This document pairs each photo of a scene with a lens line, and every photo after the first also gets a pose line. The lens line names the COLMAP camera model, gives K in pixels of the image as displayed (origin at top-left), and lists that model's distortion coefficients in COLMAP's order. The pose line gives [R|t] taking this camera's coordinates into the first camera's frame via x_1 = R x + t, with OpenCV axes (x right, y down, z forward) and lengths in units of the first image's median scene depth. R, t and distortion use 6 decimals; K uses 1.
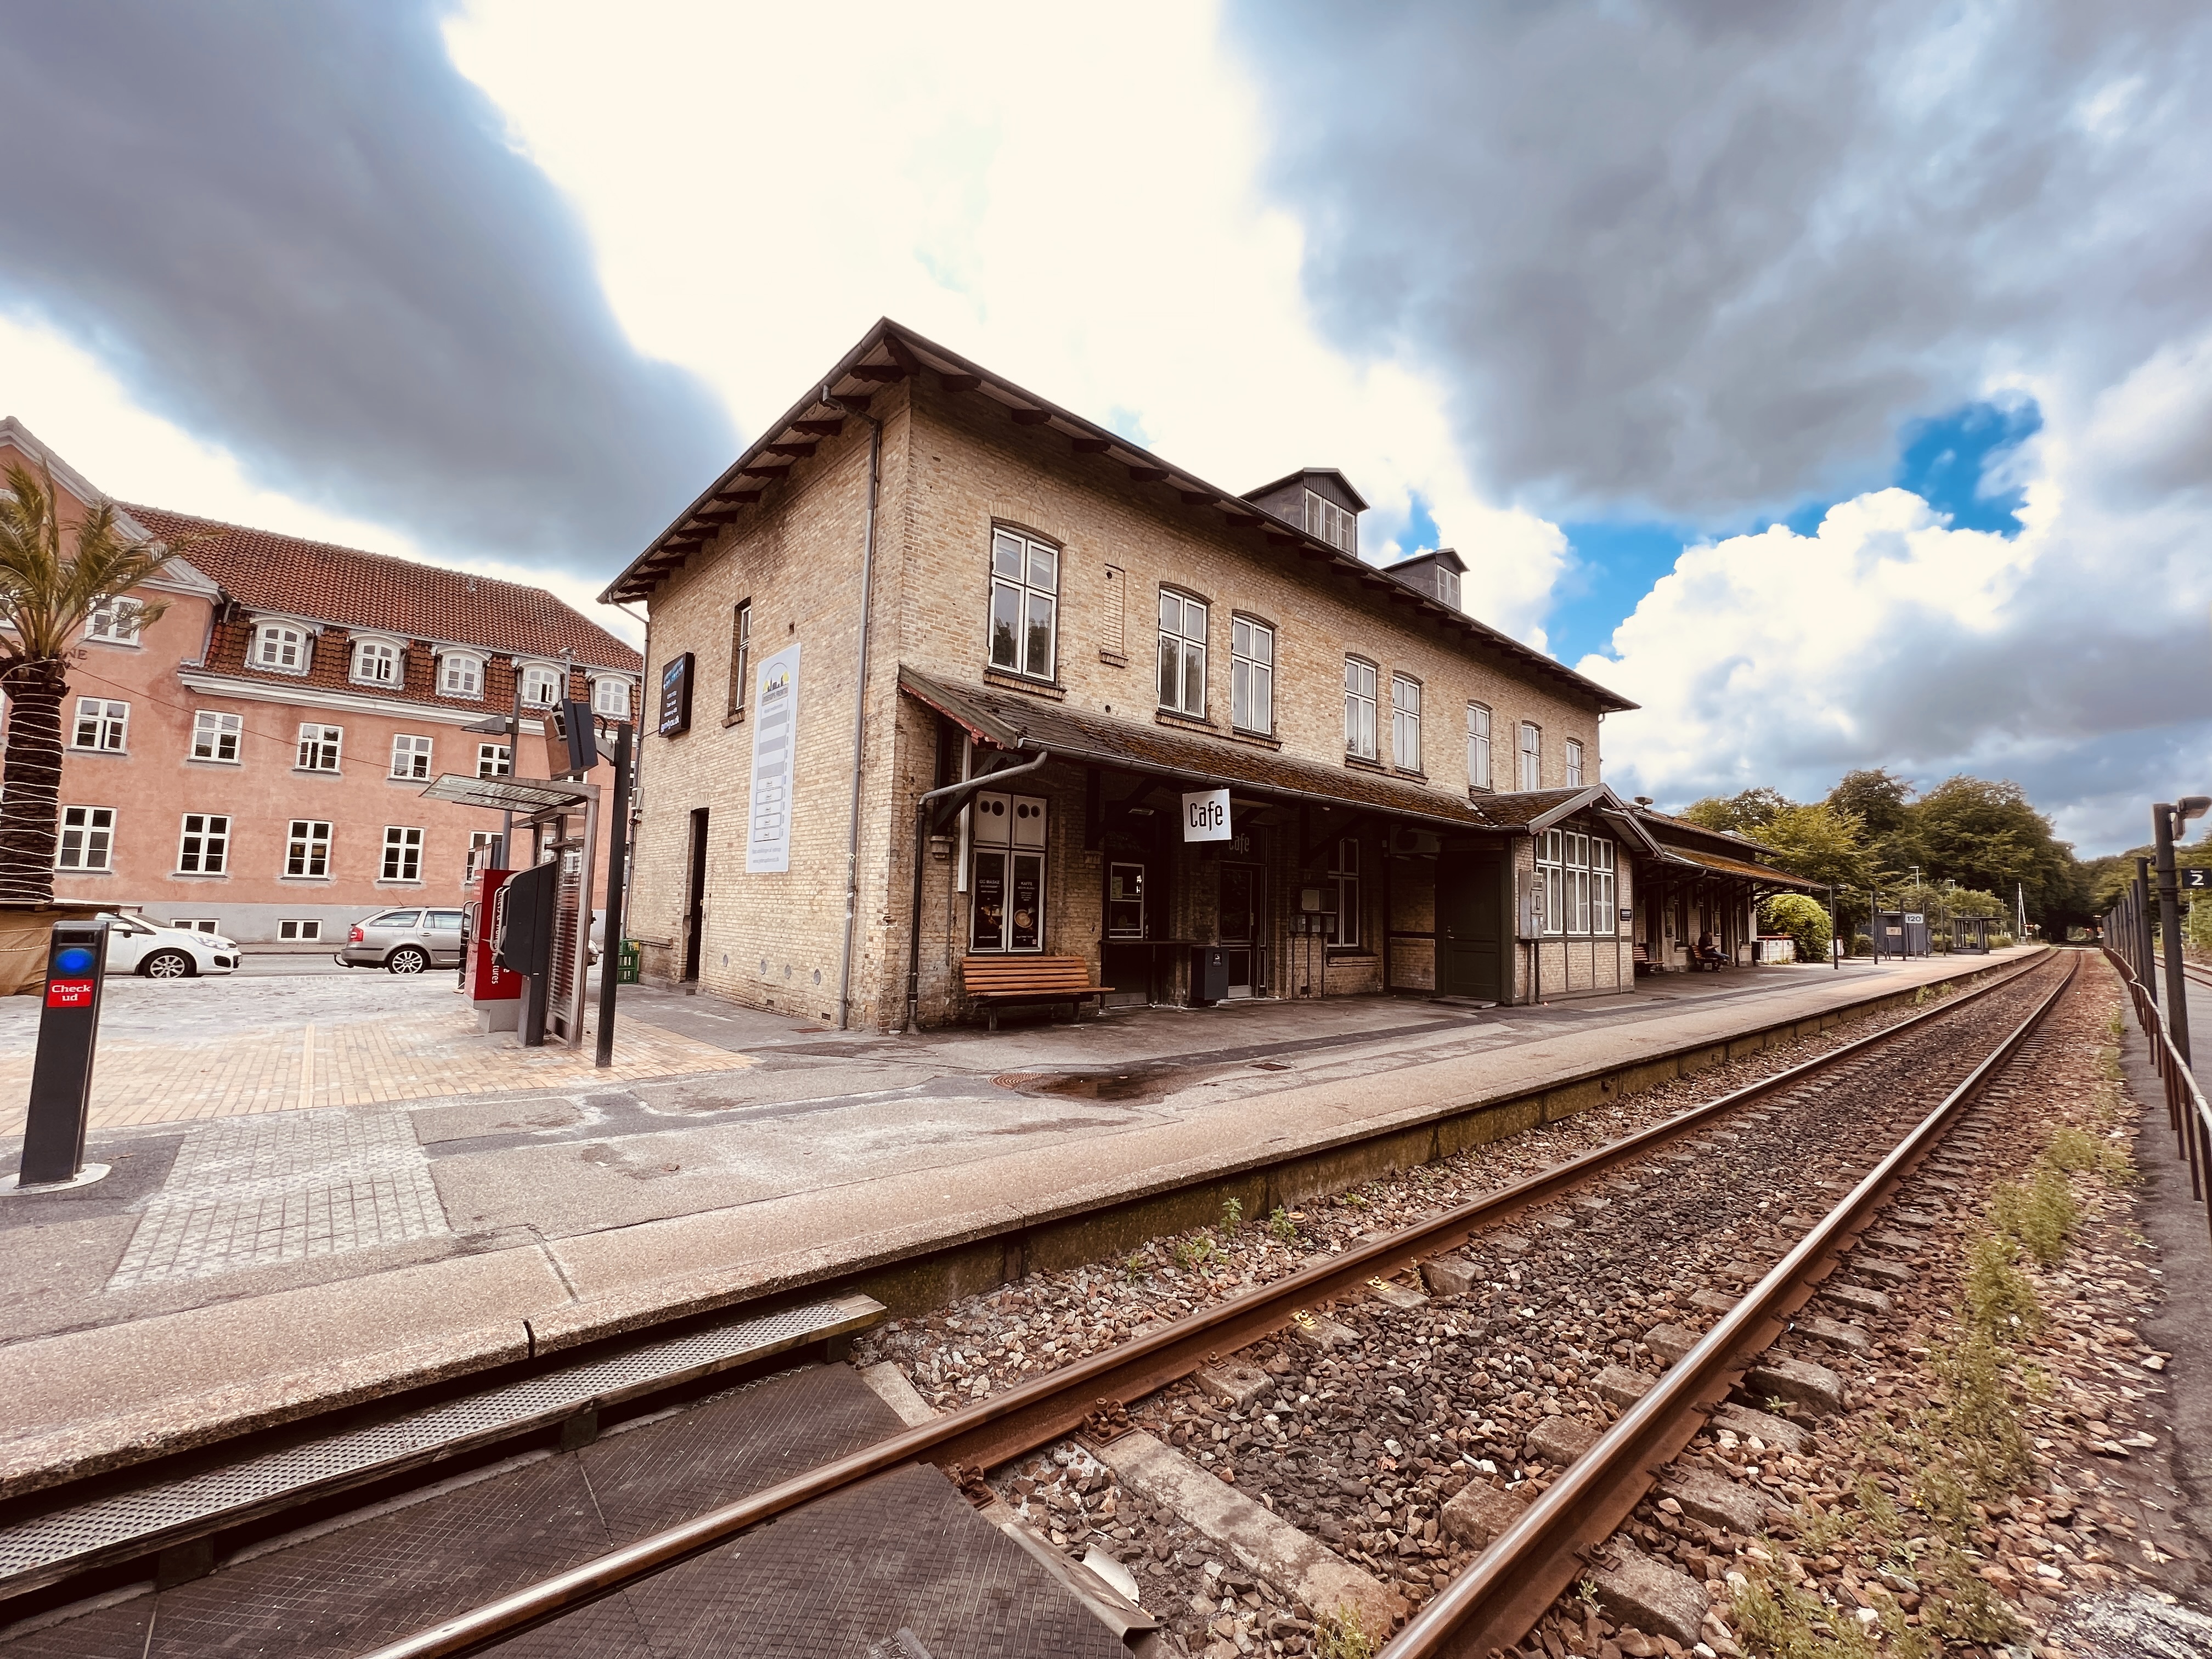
lens RADIAL K [[896.1, 0, 1109.0], [0, 896.1, 836.3], [0, 0, 1]] dist [-0.002391, 0.001082]
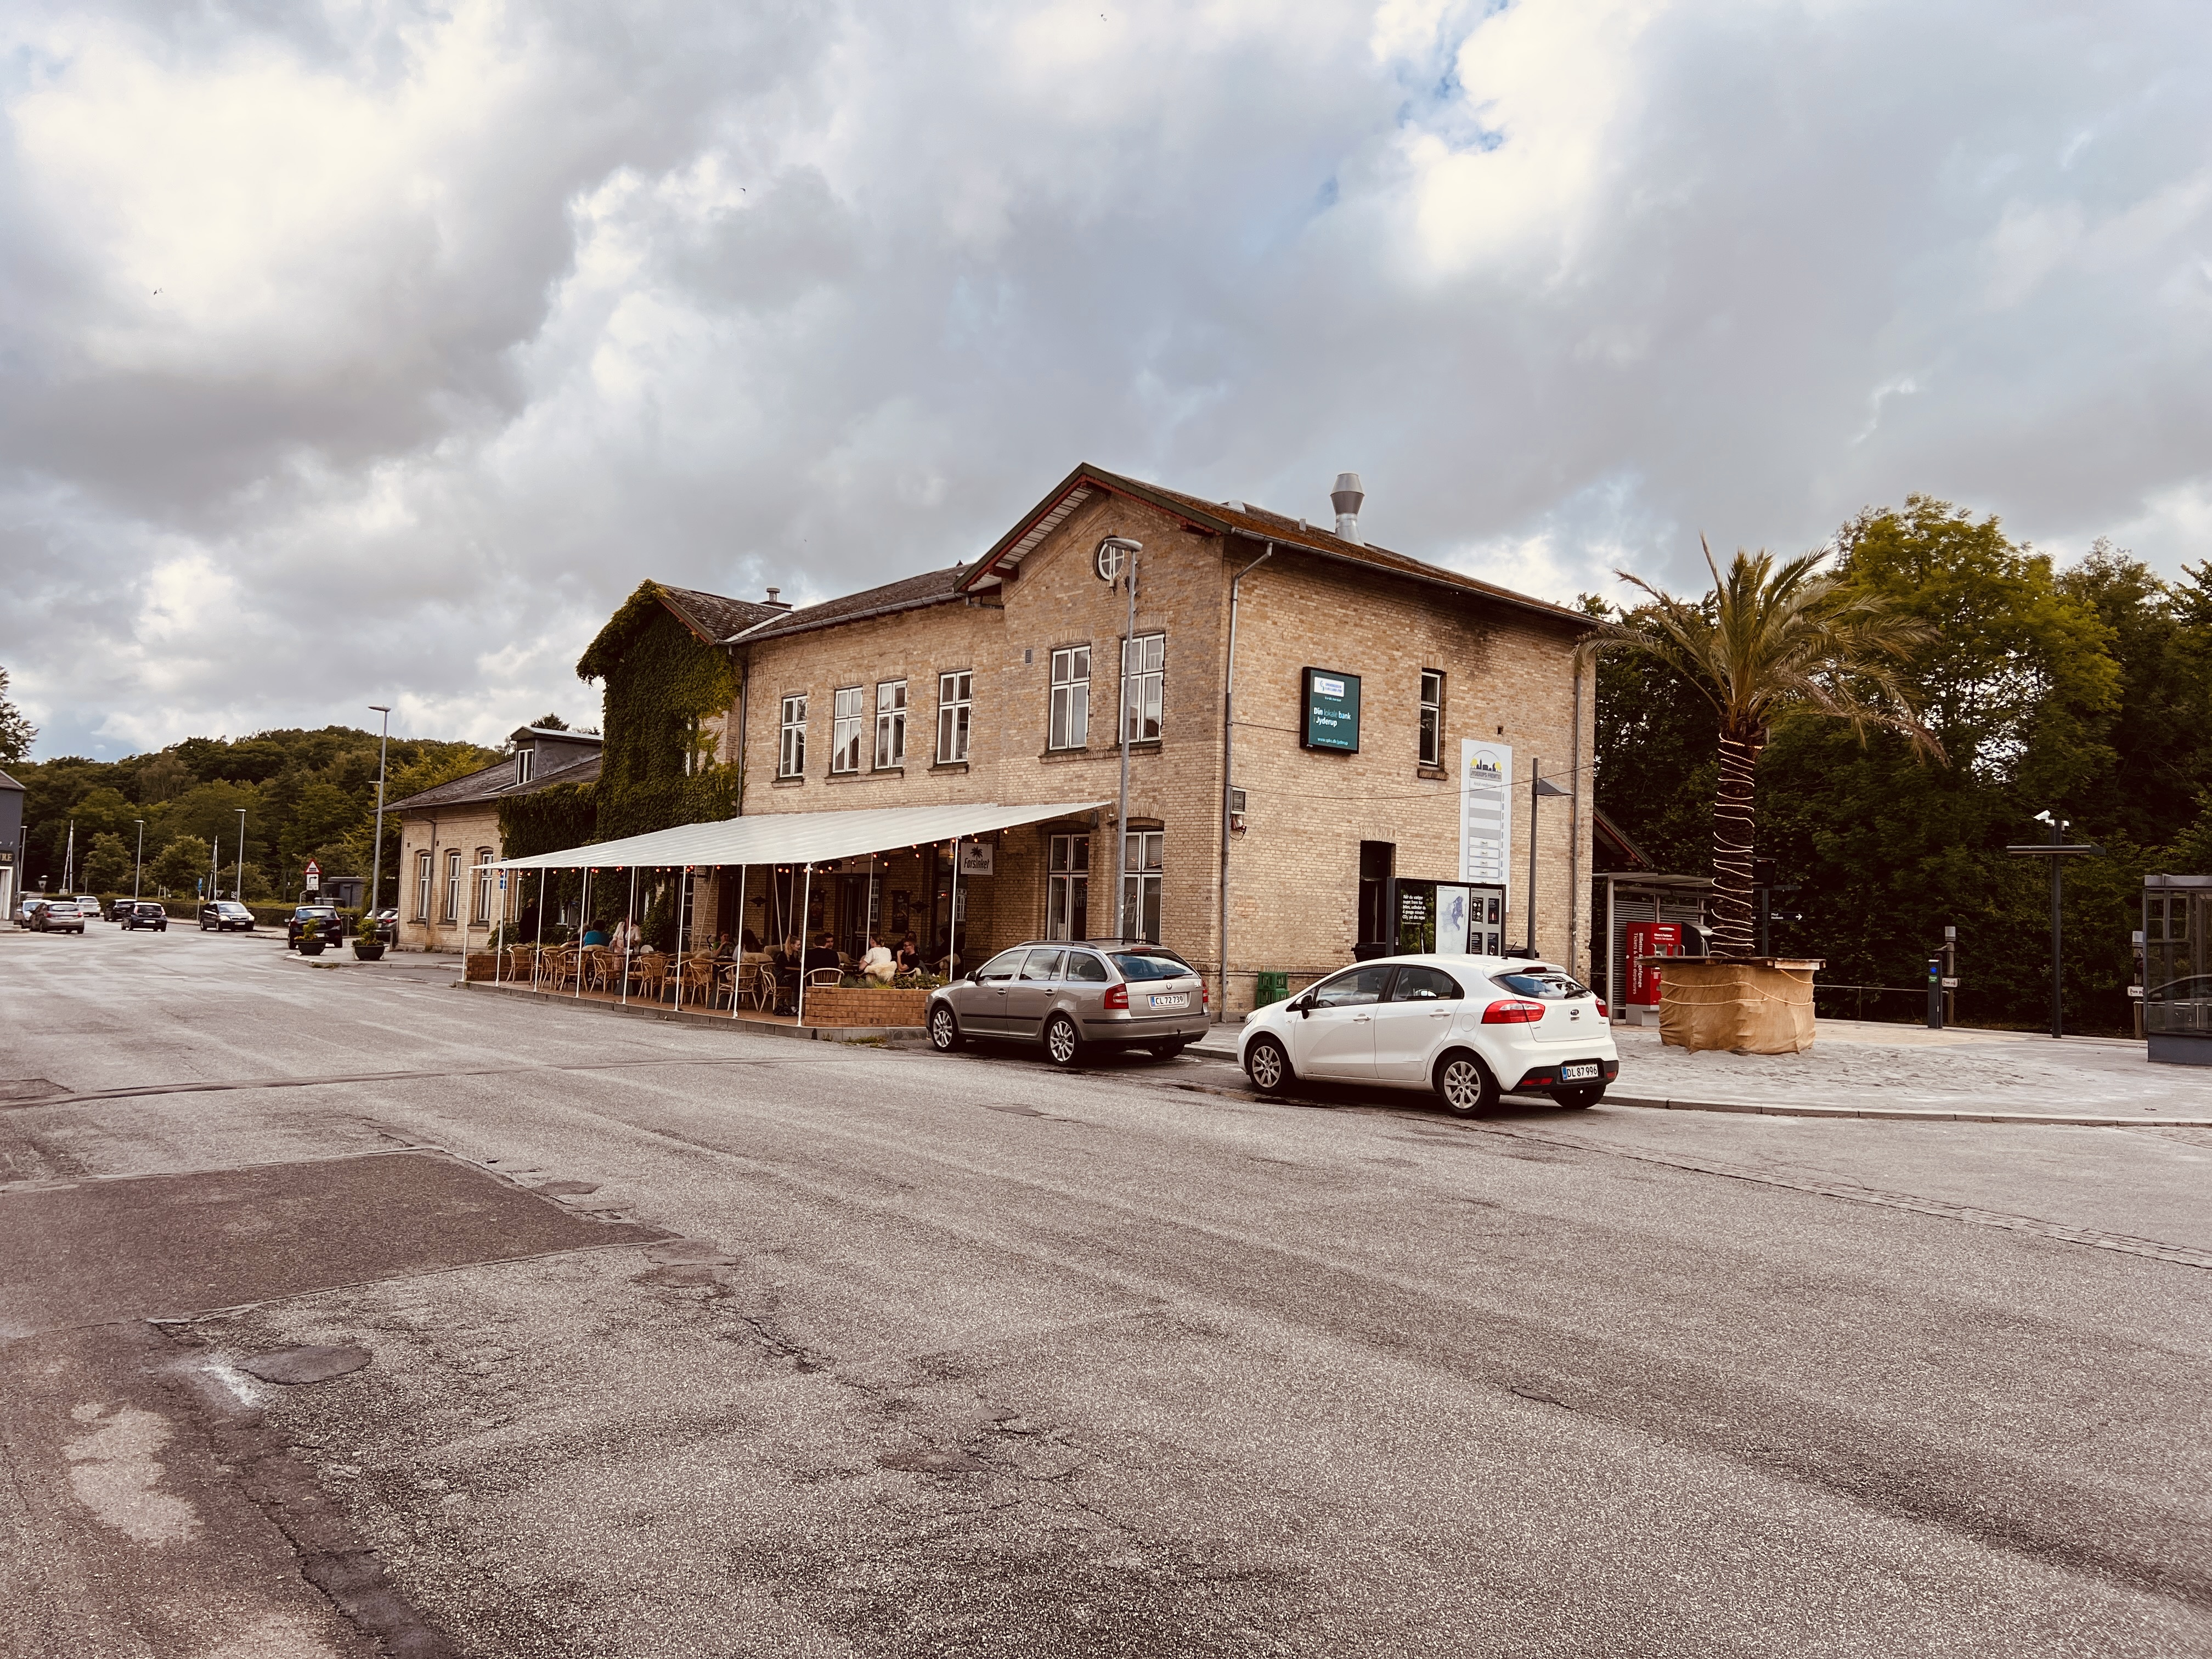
lens RADIAL K [[1679.6, 0, 1095.4], [0, 1679.6, 819.9], [0, 0, 1]] dist [0.074896, -0.086382]
pose [[0.010191, 0.036973, 0.999264, -3.128730], [-0.118280, 0.992345, -0.035511, 0.068408], [-0.992928, -0.117831, 0.014486, 1.681633]]
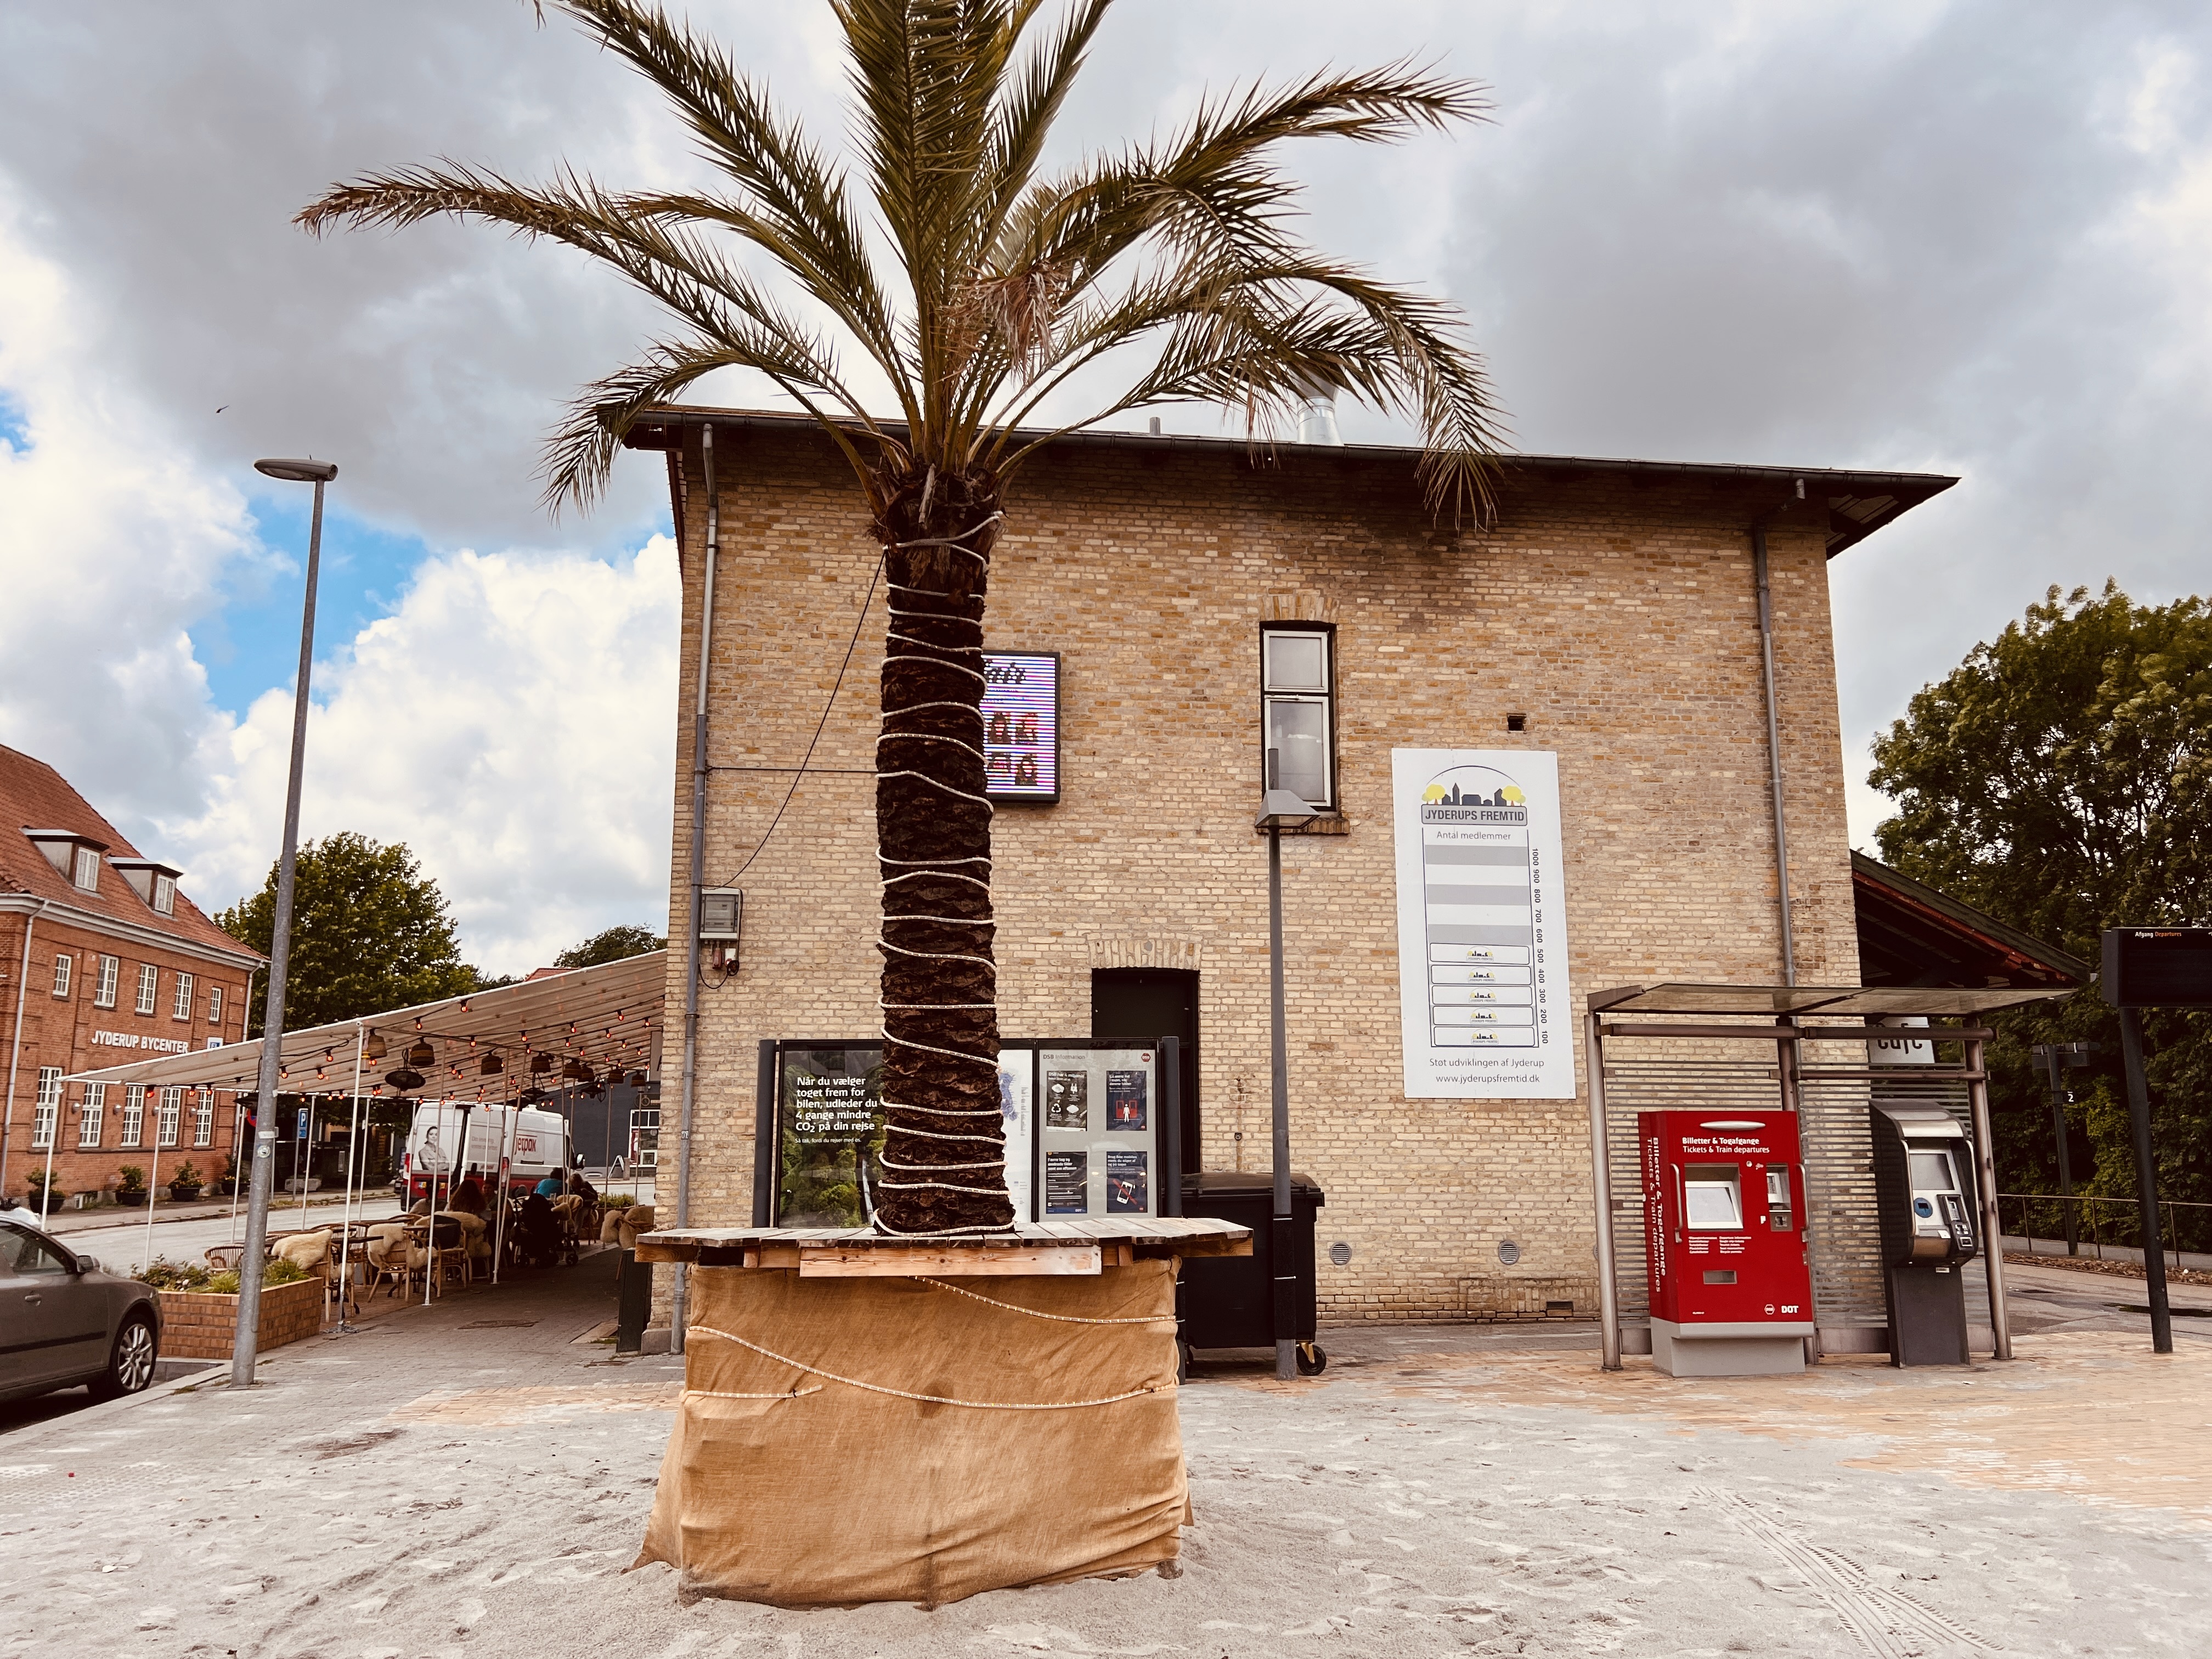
lens RADIAL K [[1679.6, 0, 1111.7], [0, 1679.6, 833.7], [0, 0, 1]] dist [0.074896, -0.086382]
pose [[0.566510, 0.113379, 0.816218, -1.651701], [-0.050863, 0.993412, -0.102691, -0.009505], [-0.822484, 0.016660, 0.568545, 0.587963]]
